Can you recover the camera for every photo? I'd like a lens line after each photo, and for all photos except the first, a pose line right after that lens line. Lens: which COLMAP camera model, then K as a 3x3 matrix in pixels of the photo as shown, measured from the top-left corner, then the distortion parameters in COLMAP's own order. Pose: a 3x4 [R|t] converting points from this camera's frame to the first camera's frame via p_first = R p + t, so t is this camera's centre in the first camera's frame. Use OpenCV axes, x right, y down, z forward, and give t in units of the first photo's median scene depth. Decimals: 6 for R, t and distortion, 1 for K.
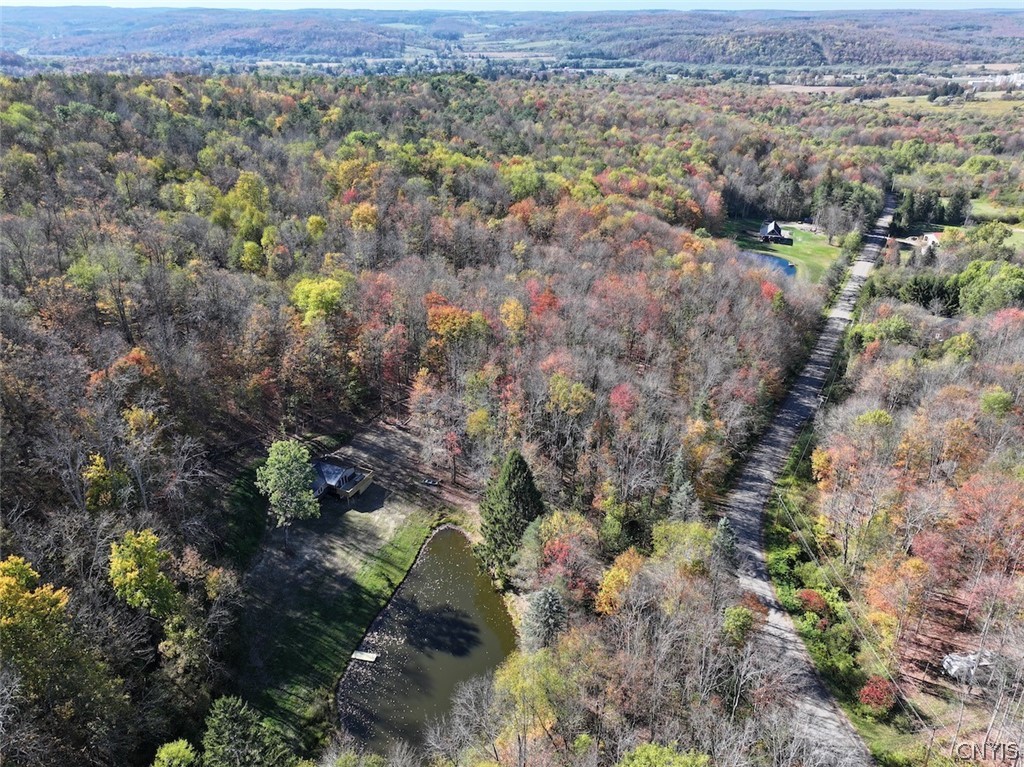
lens RADIAL K [[720.7, 0, 516.9], [0, 720.7, 381.8], [0, 0, 1]] dist [0.004754, 0.006967]
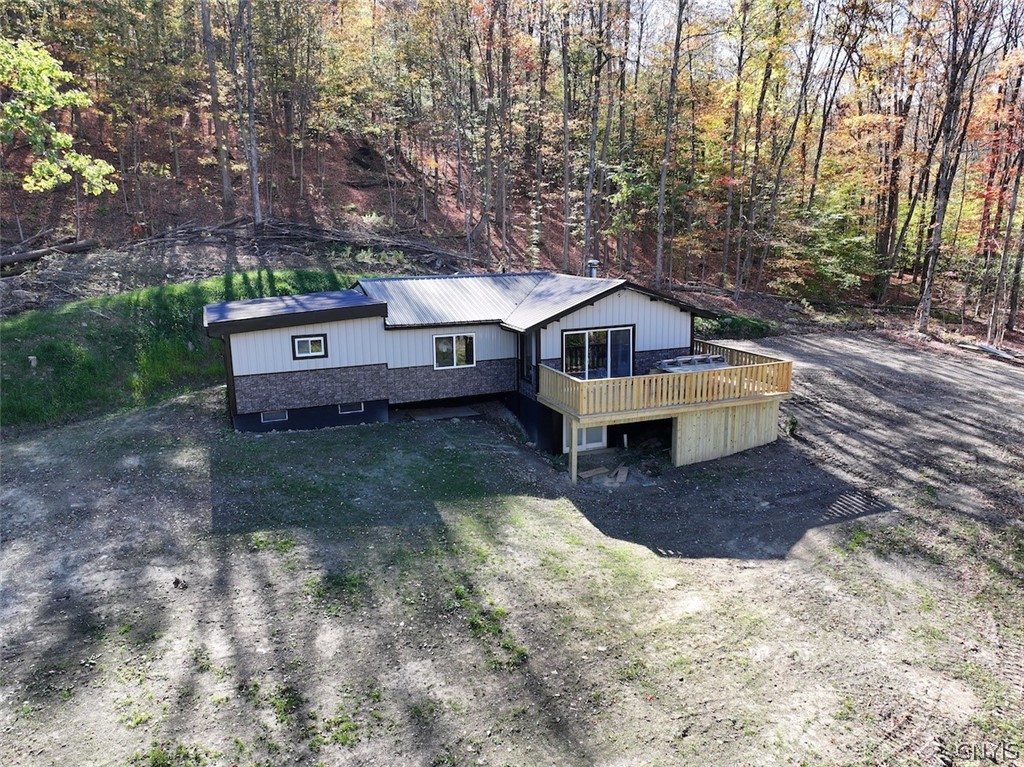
lens RADIAL K [[720.7, 0, 516.9], [0, 720.7, 381.8], [0, 0, 1]] dist [0.004754, 0.006967]
pose [[0.730896, 0.155704, -0.664491, -0.153795], [-0.312413, 0.941961, -0.122912, 0.191286], [0.606786, 0.297432, 0.737119, 0.950869]]
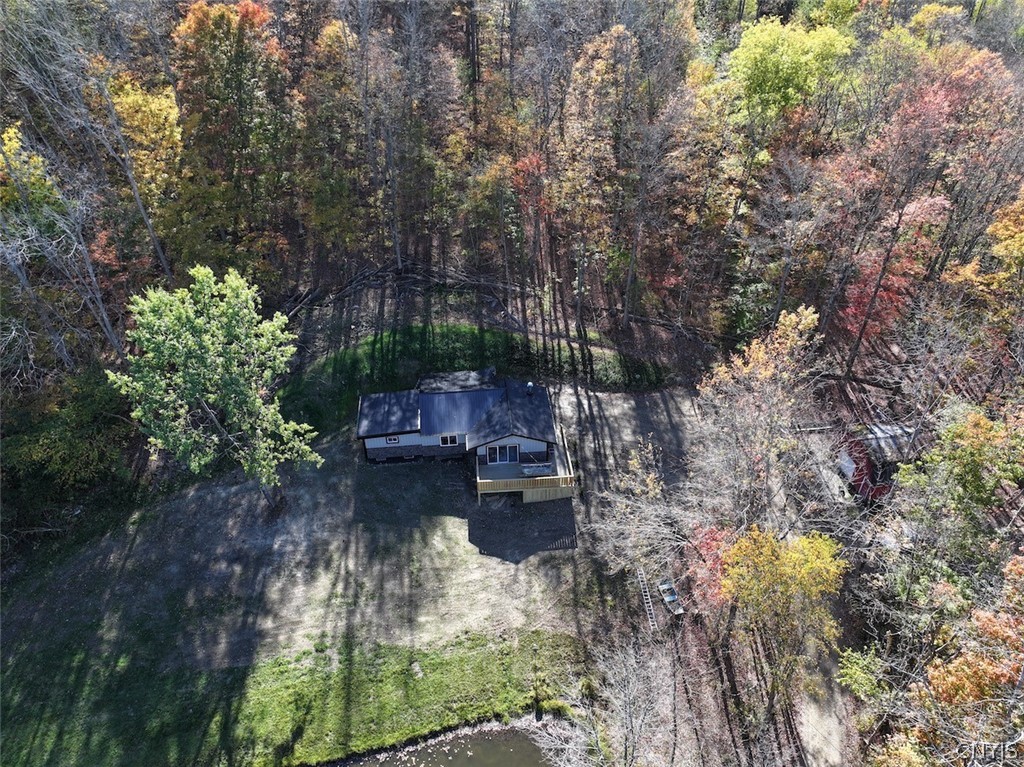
lens RADIAL K [[720.7, 0, 516.9], [0, 720.7, 381.8], [0, 0, 1]] dist [0.004754, 0.006967]
pose [[0.494936, 0.527505, -0.690490, 0.045523], [-0.397463, 0.844077, 0.359942, -0.065947], [0.772698, 0.096296, 0.627428, 0.804615]]
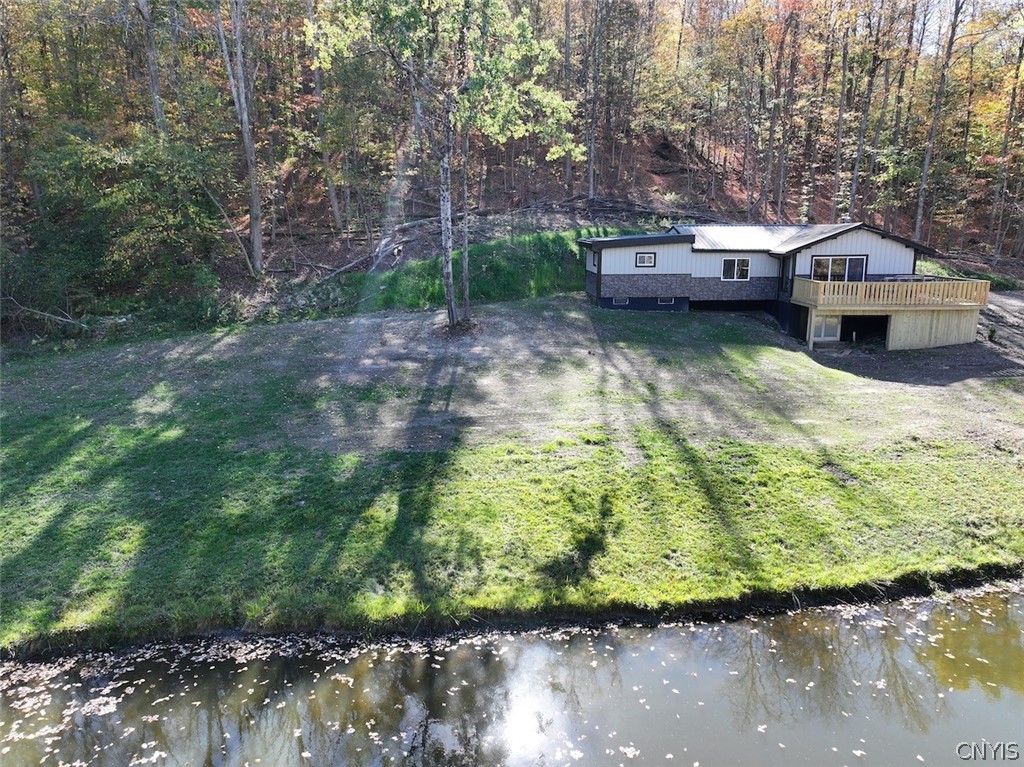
lens RADIAL K [[720.7, 0, 516.9], [0, 720.7, 381.8], [0, 0, 1]] dist [0.004754, 0.006967]
pose [[0.440510, 0.206238, -0.873737, -0.065652], [-0.412481, 0.910939, 0.007060, 0.242888], [0.797377, 0.357290, 0.486347, 0.880487]]
